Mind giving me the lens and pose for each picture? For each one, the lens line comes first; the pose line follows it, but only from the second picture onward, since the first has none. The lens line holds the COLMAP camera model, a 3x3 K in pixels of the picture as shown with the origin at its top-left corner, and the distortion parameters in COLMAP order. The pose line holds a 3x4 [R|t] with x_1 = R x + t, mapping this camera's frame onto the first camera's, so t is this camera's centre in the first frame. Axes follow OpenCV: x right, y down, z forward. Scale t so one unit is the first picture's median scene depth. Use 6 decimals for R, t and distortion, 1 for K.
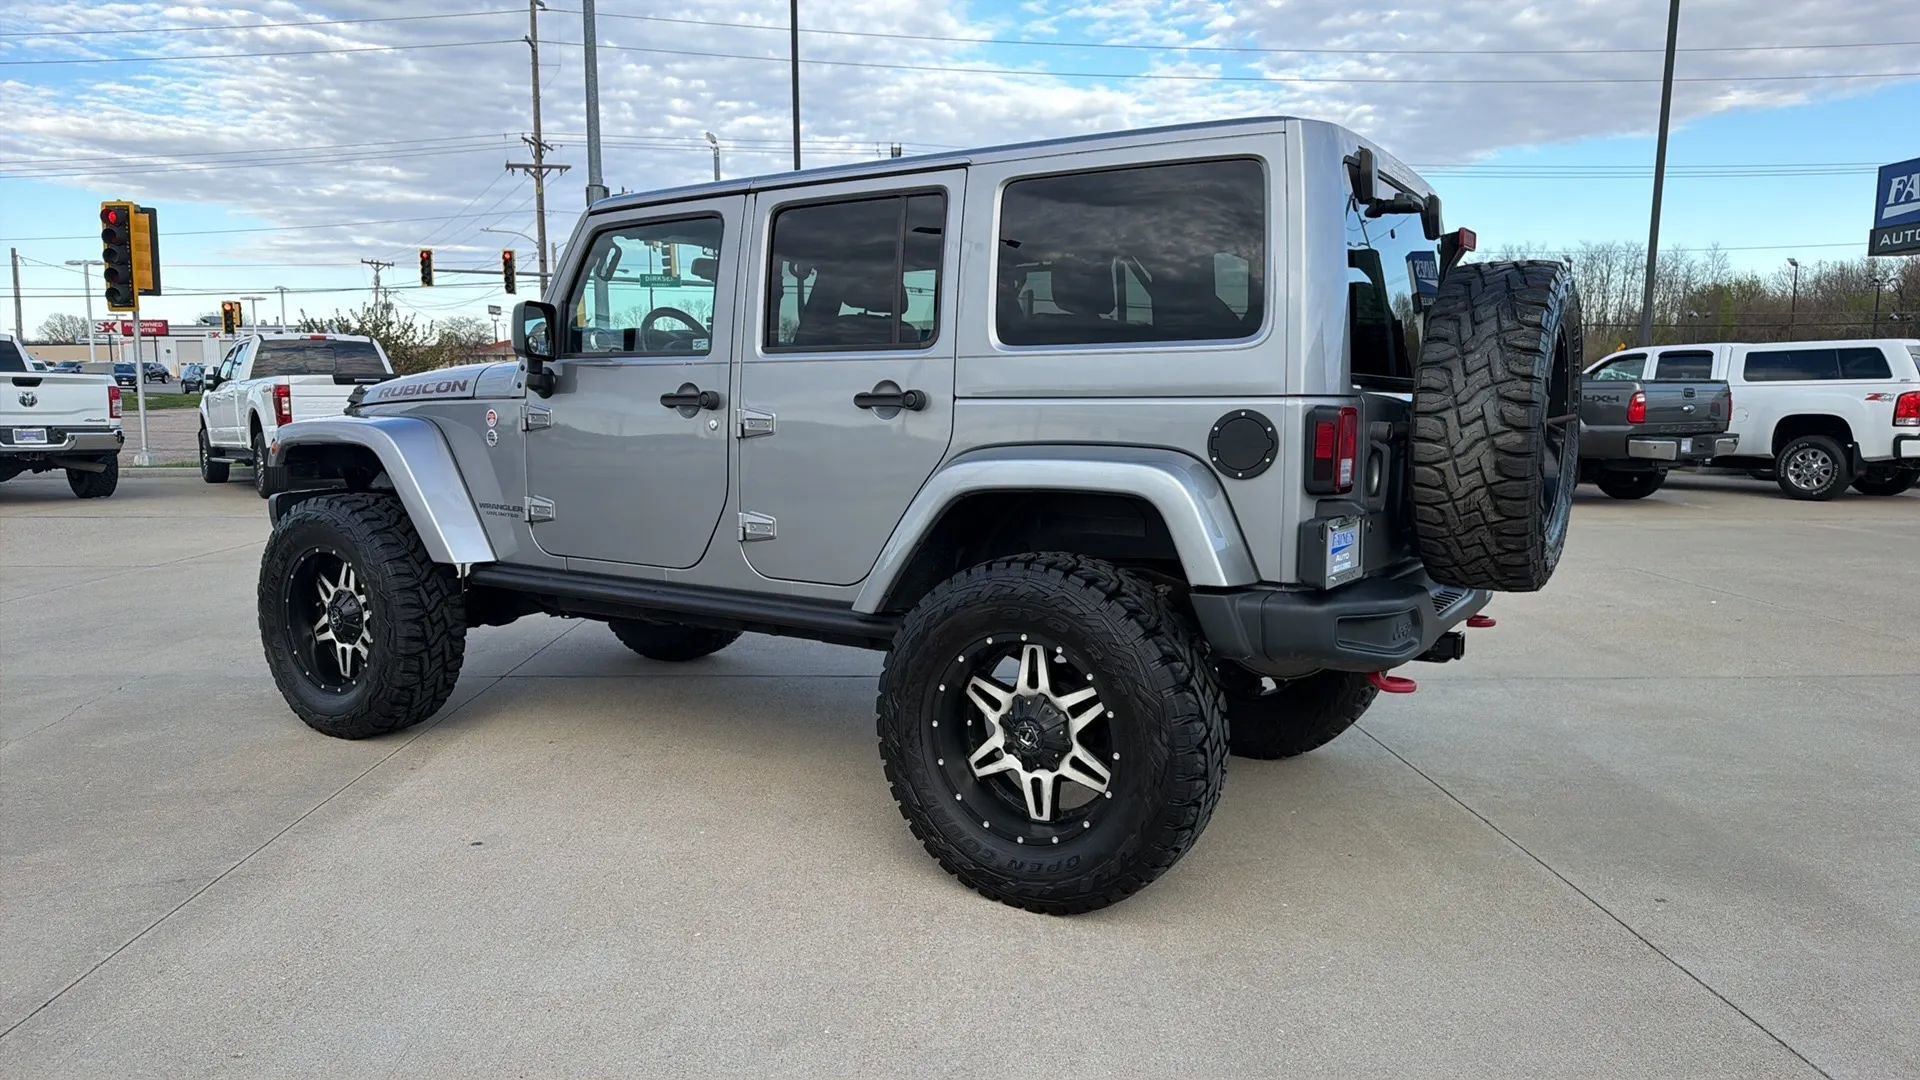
lens RADIAL K [[1321.2, 0, 1045.2], [0, 1321.2, 546.2], [0, 0, 1]] dist [0.064036, -0.082995]
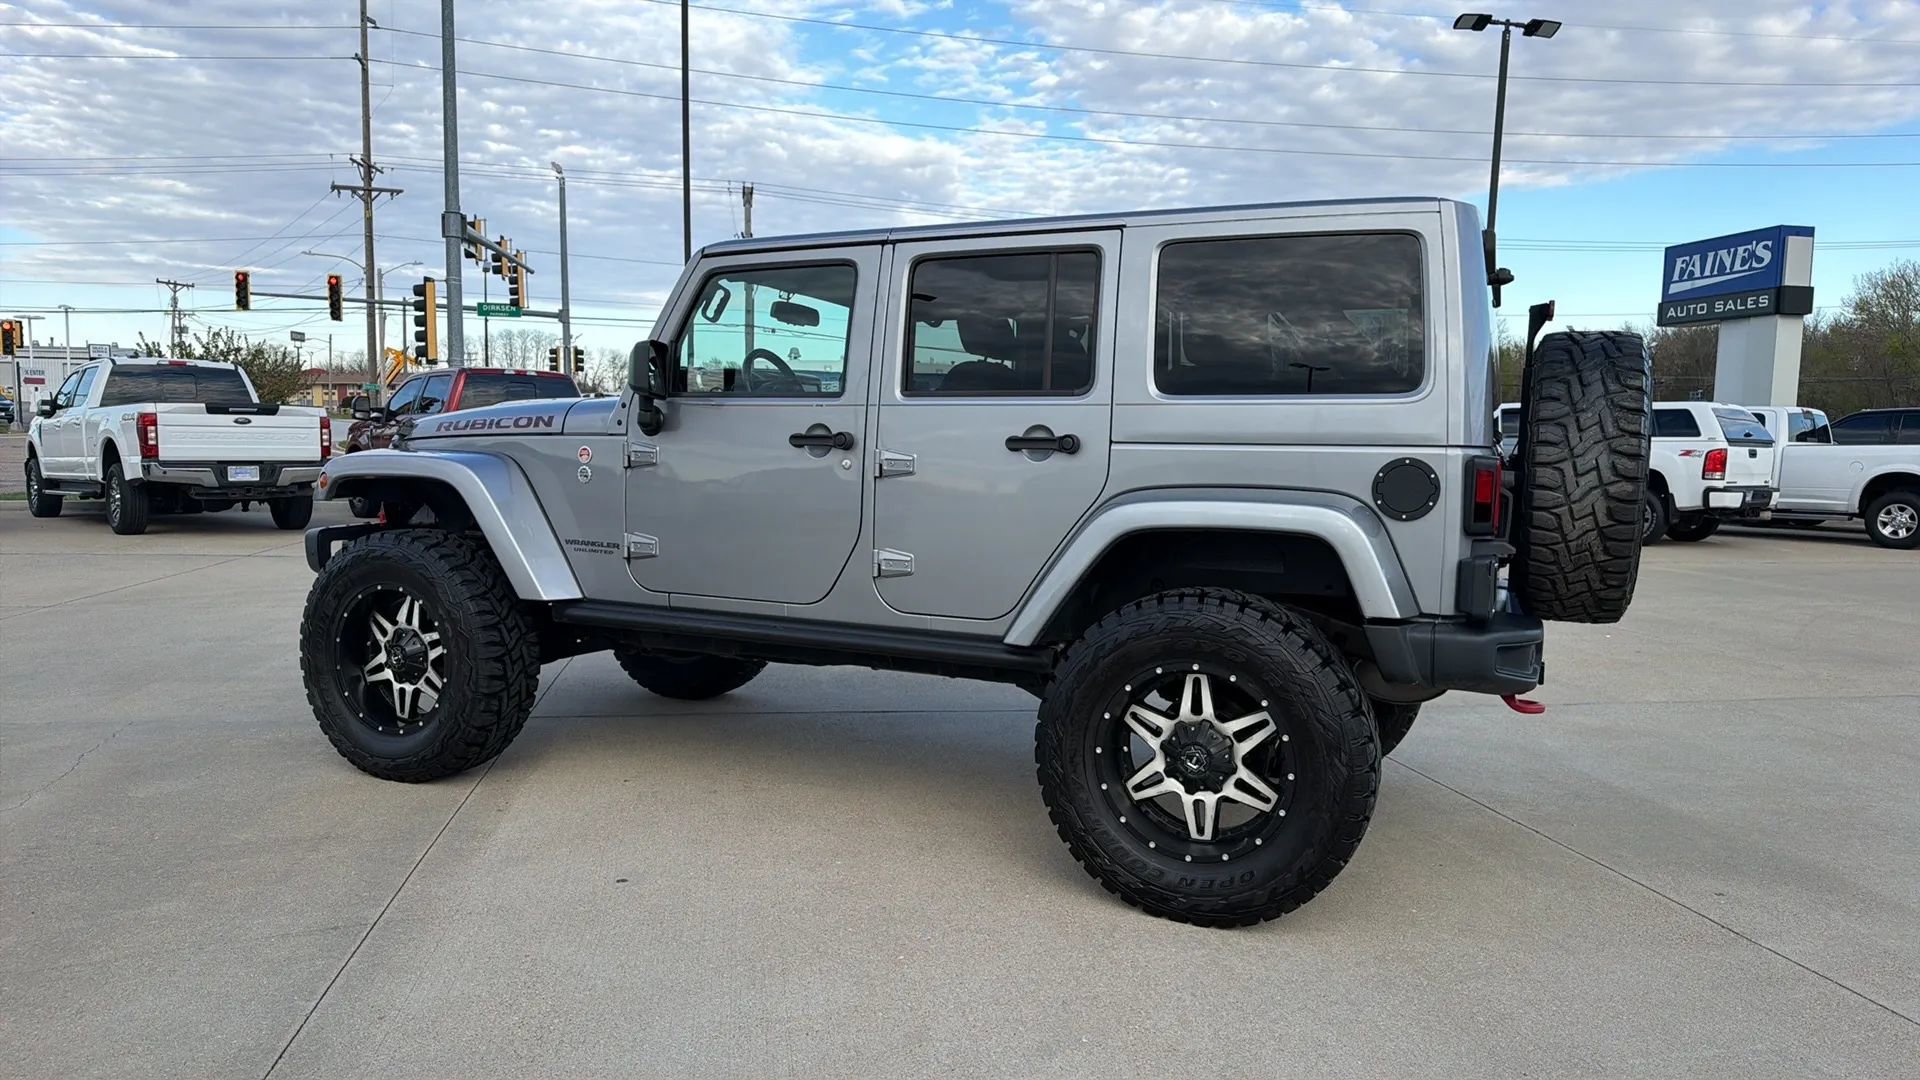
lens RADIAL K [[1348.8, 0, 950.1], [0, 1348.8, 545.9], [0, 0, 1]] dist [0.042733, -0.048900]
pose [[0.987505, 0.005212, 0.157502, -0.288034], [-0.000079, 0.999469, -0.032579, 0.004871], [-0.157588, 0.032159, 0.986981, -0.038151]]
